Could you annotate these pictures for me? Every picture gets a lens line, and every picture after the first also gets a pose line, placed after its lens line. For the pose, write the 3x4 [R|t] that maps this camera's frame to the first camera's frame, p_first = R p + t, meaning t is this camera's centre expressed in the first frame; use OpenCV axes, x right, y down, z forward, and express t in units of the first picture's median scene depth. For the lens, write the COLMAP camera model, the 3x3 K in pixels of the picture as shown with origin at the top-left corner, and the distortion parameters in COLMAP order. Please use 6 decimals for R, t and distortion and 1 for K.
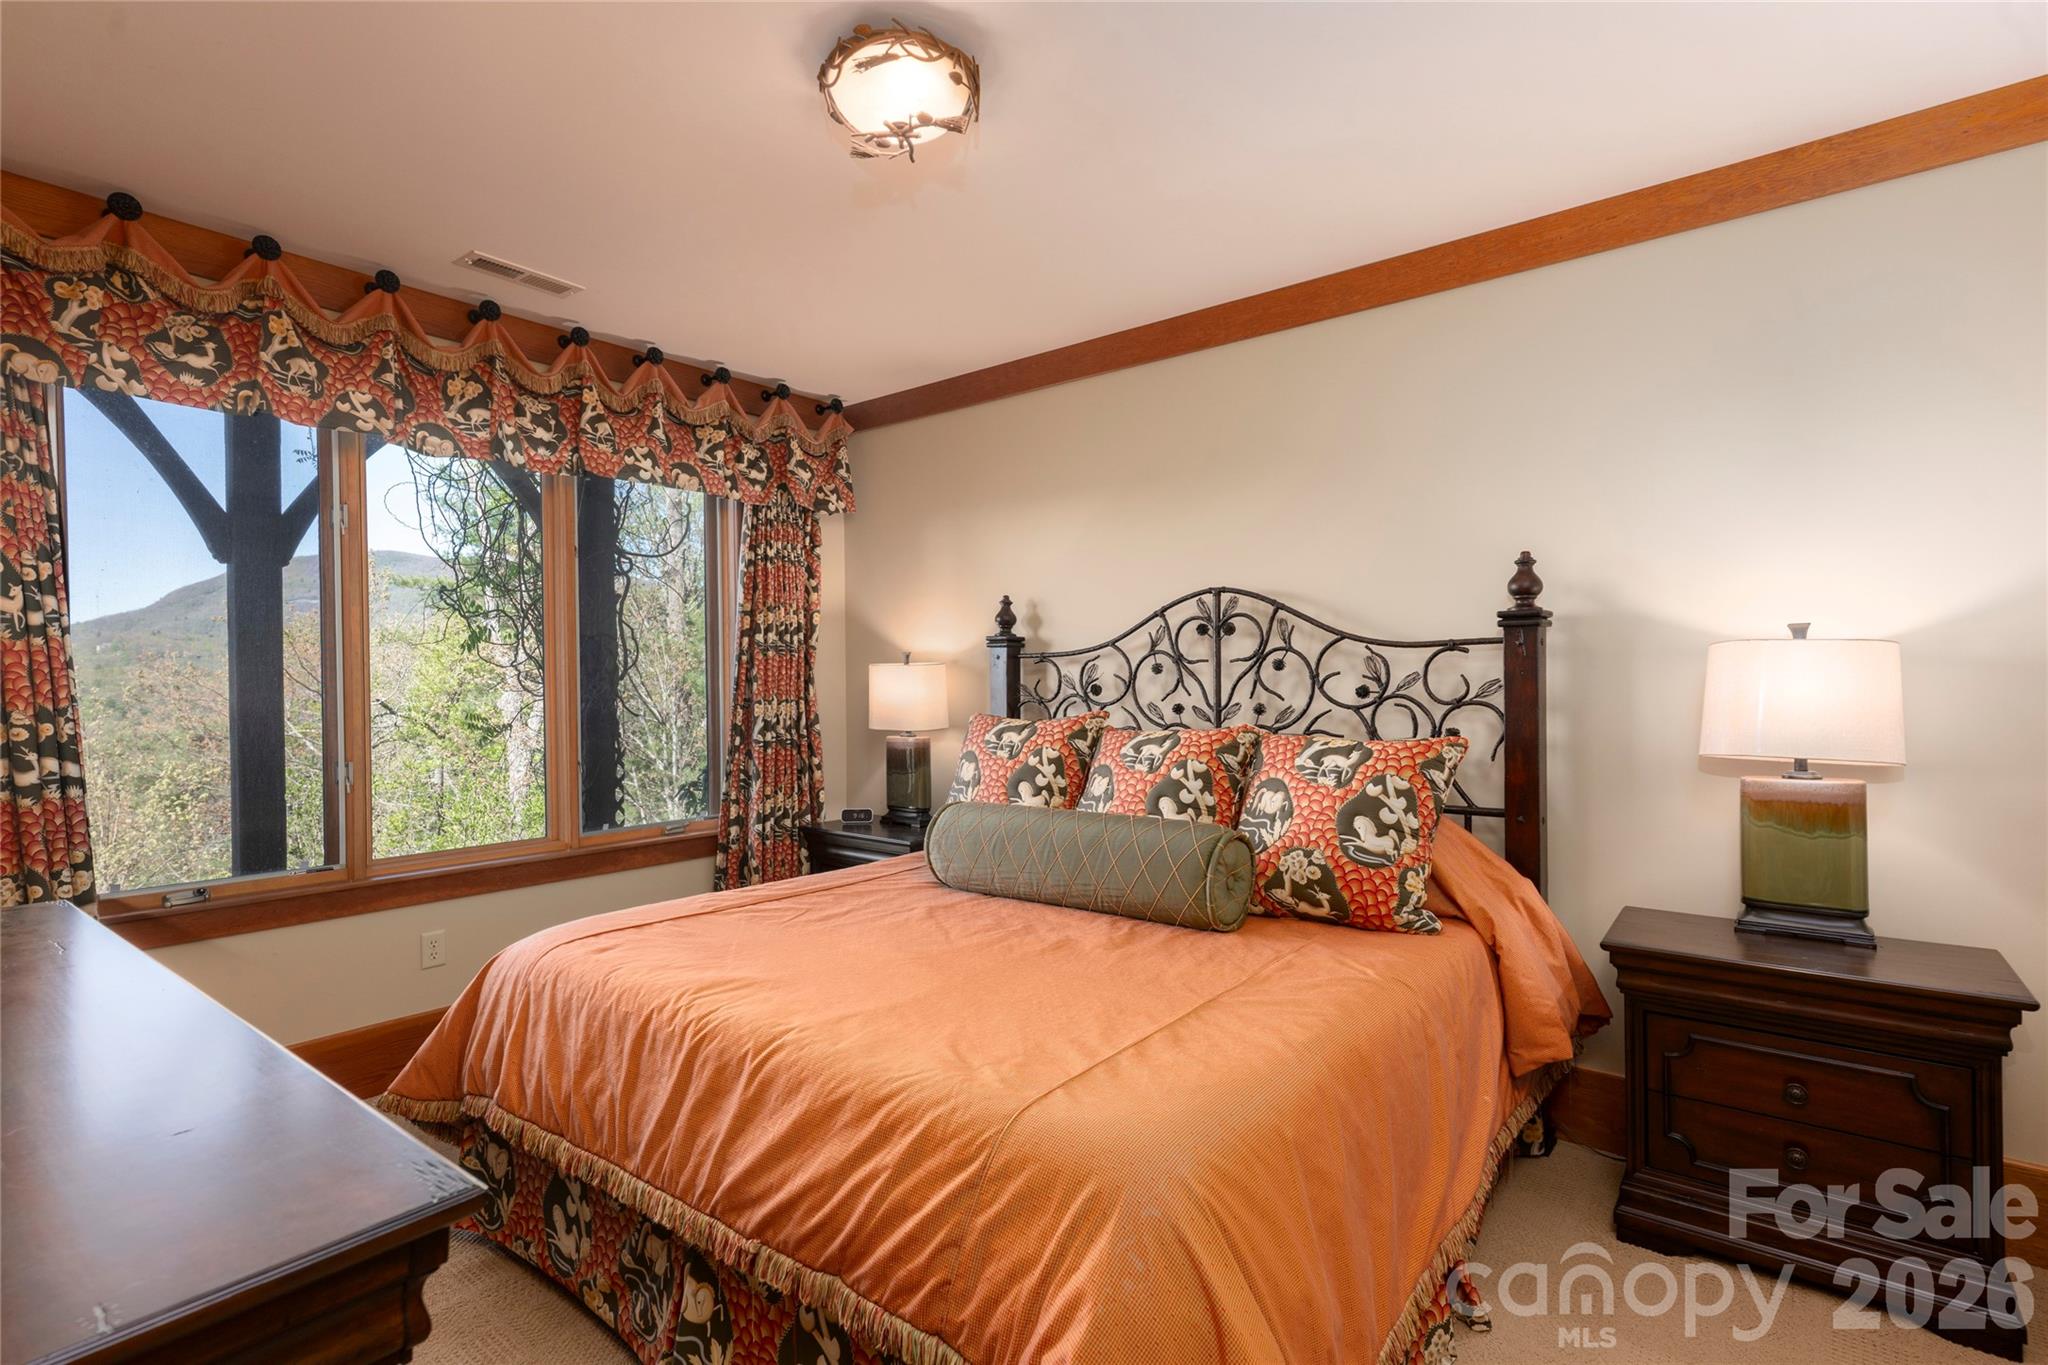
lens RADIAL K [[979.3, 0, 1028.3], [0, 979.3, 689.8], [0, 0, 1]] dist [0.022567, -0.003079]
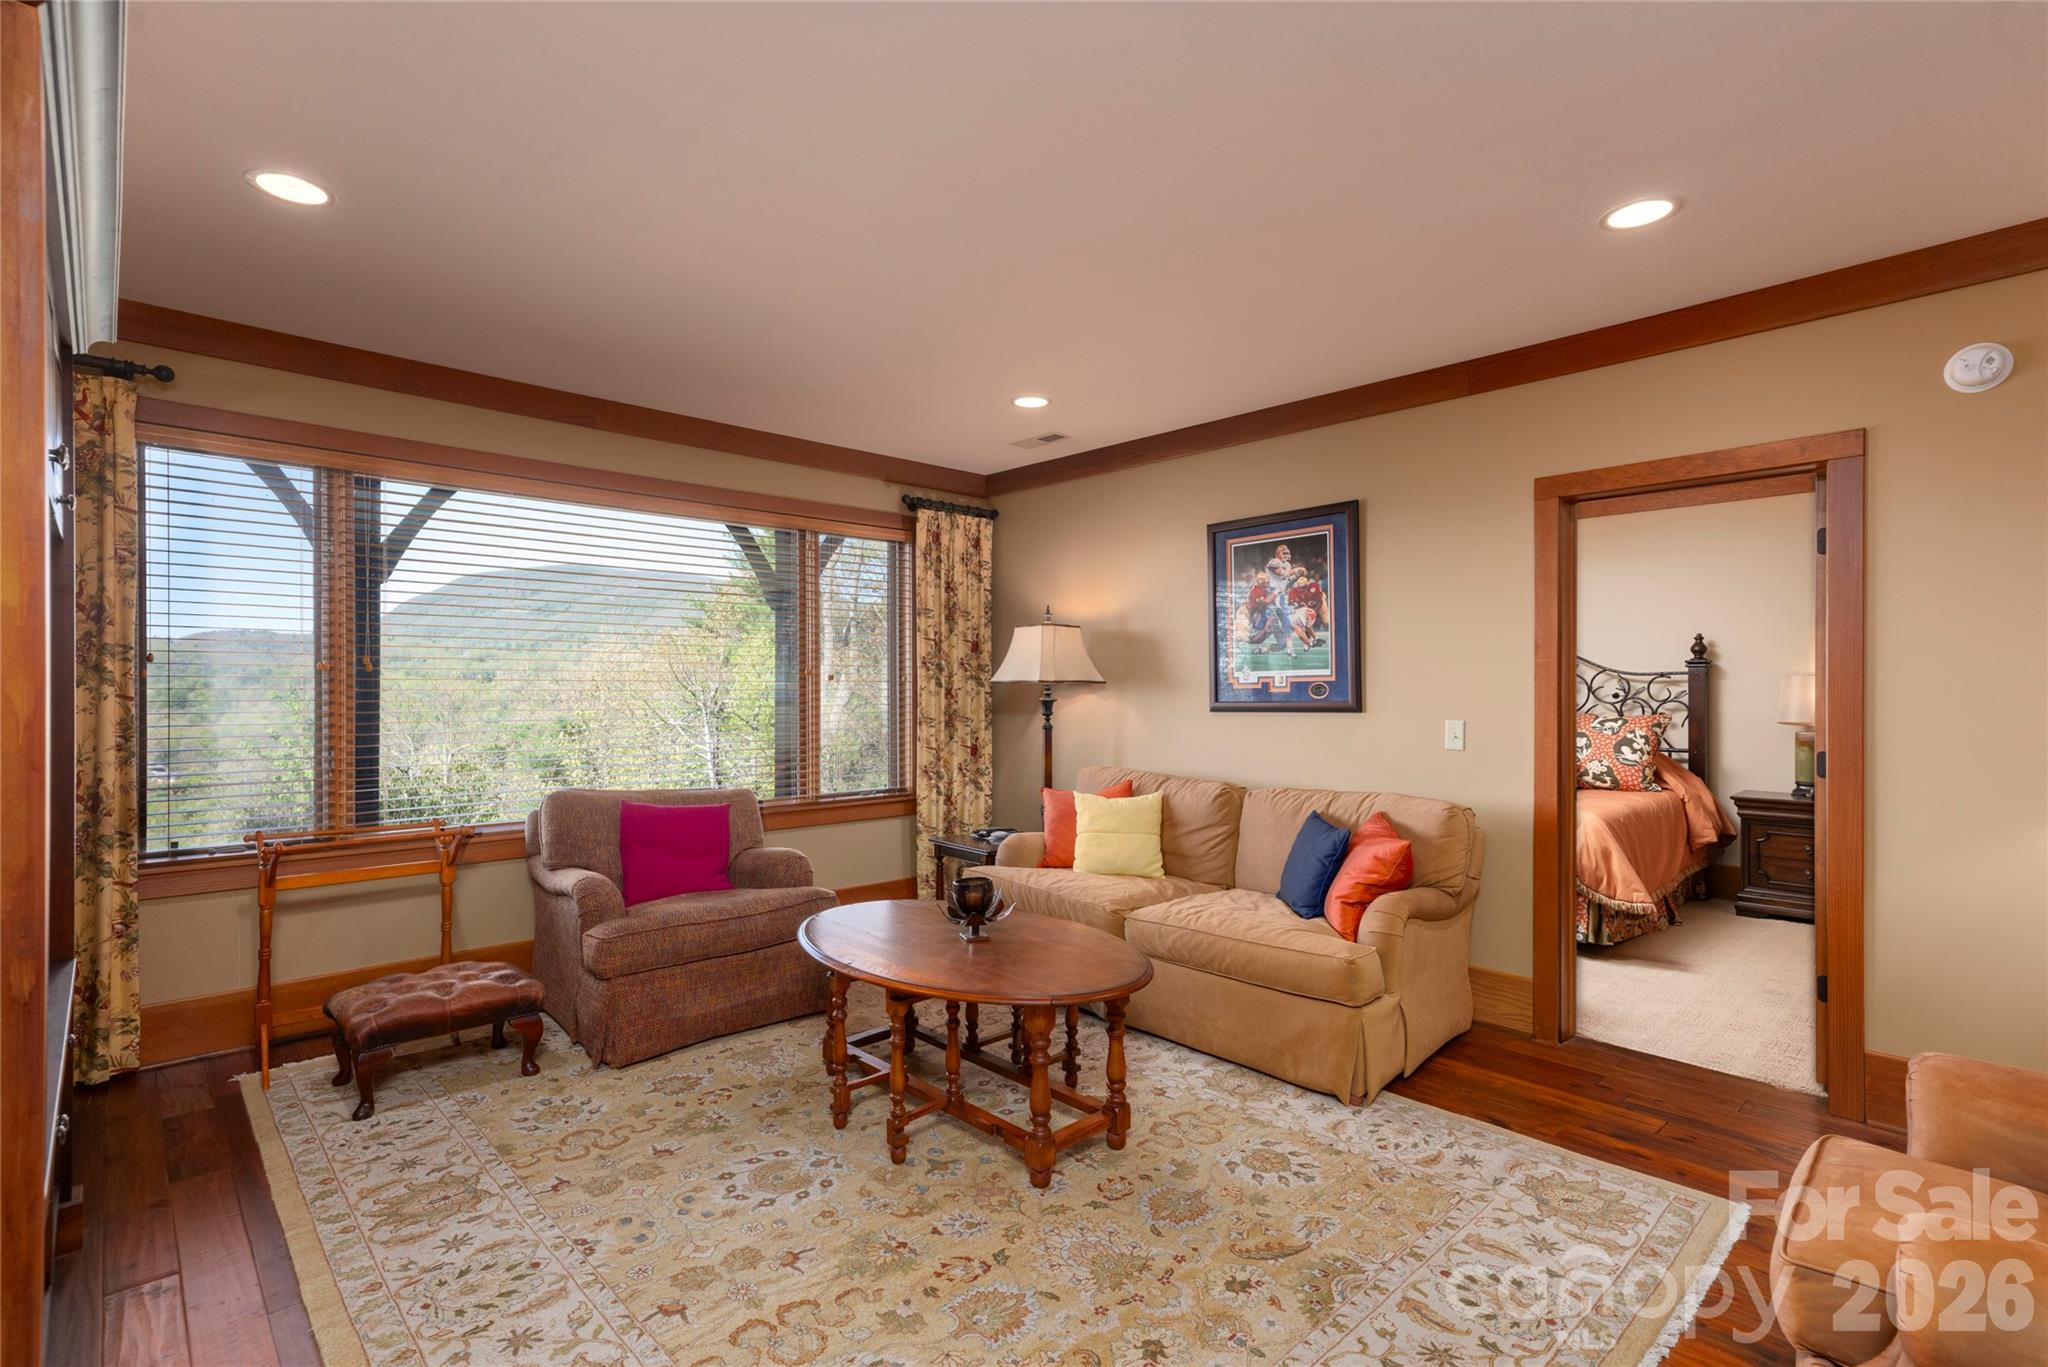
lens RADIAL K [[979.3, 0, 1038.5], [0, 979.3, 684.5], [0, 0, 1]] dist [0.022567, -0.003079]
pose [[0.989678, 0.003117, -0.143278, -0.717584], [-0.004316, 0.999958, -0.008061, 0.000833], [0.143246, 0.008596, 0.989650, -1.565614]]
